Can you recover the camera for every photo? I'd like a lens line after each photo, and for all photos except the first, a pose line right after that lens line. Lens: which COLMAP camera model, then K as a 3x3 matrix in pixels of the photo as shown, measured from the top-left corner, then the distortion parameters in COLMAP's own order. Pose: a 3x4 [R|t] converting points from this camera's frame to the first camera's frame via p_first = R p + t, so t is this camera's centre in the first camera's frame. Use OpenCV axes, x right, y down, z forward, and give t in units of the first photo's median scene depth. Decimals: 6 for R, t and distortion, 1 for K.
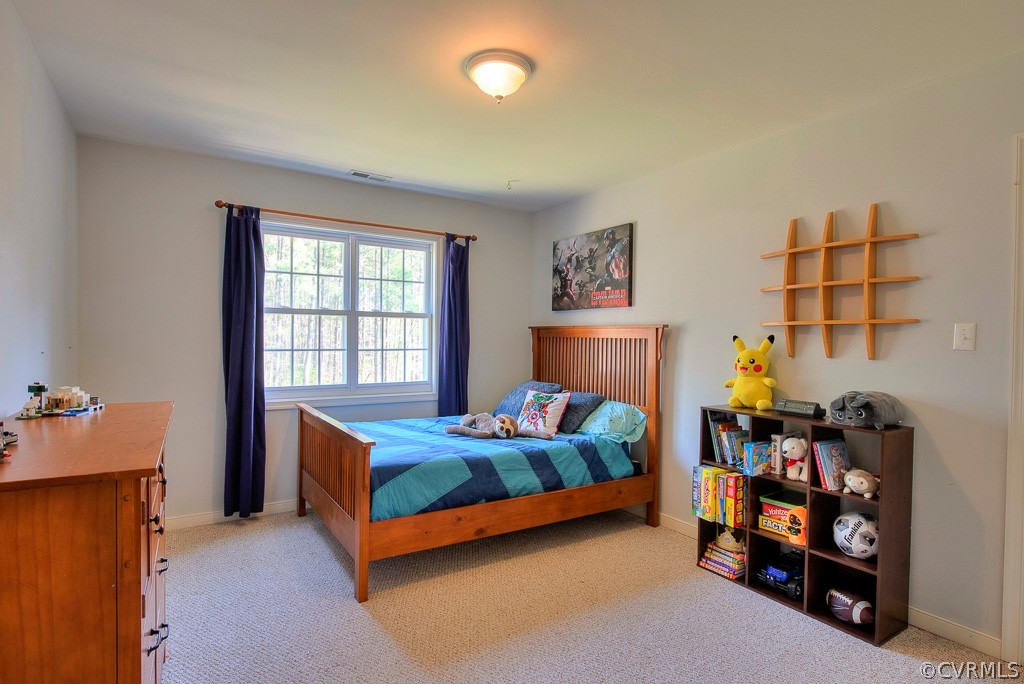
lens RADIAL K [[504.9, 0, 507.2], [0, 504.9, 343.4], [0, 0, 1]] dist [0.015214, 0.000326]
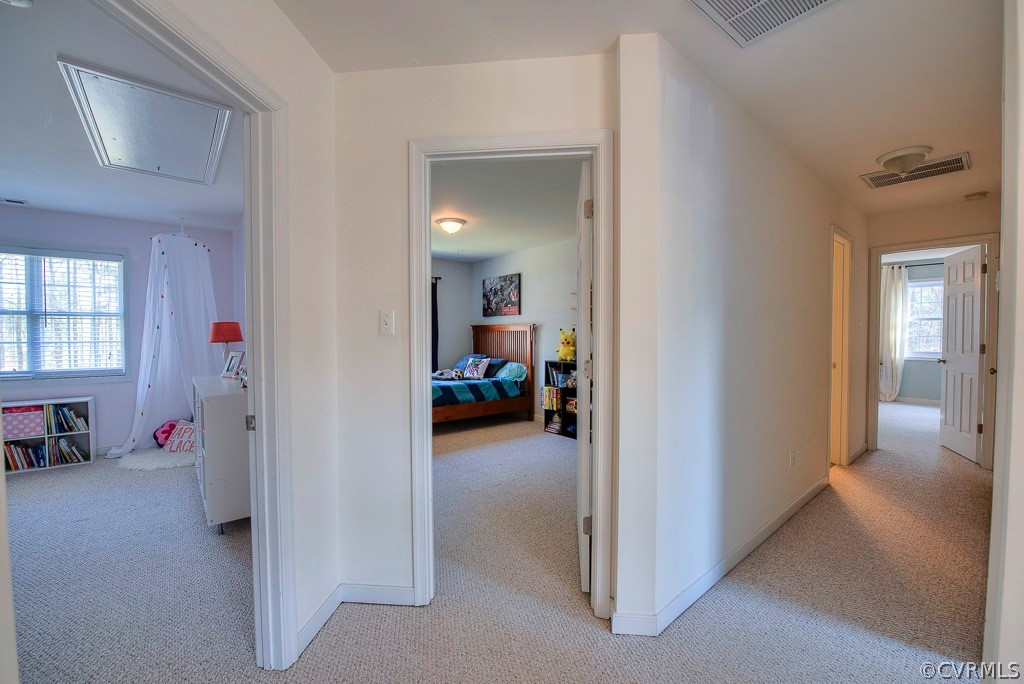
lens RADIAL K [[406.2, 0, 510.2], [0, 406.2, 345.0], [0, 0, 1]] dist [-0.009495, -0.003641]
pose [[0.993295, -0.017890, 0.114215, 0.020045], [0.015762, 0.999686, 0.019504, 0.015045], [-0.114528, -0.017572, 0.993265, -0.626142]]
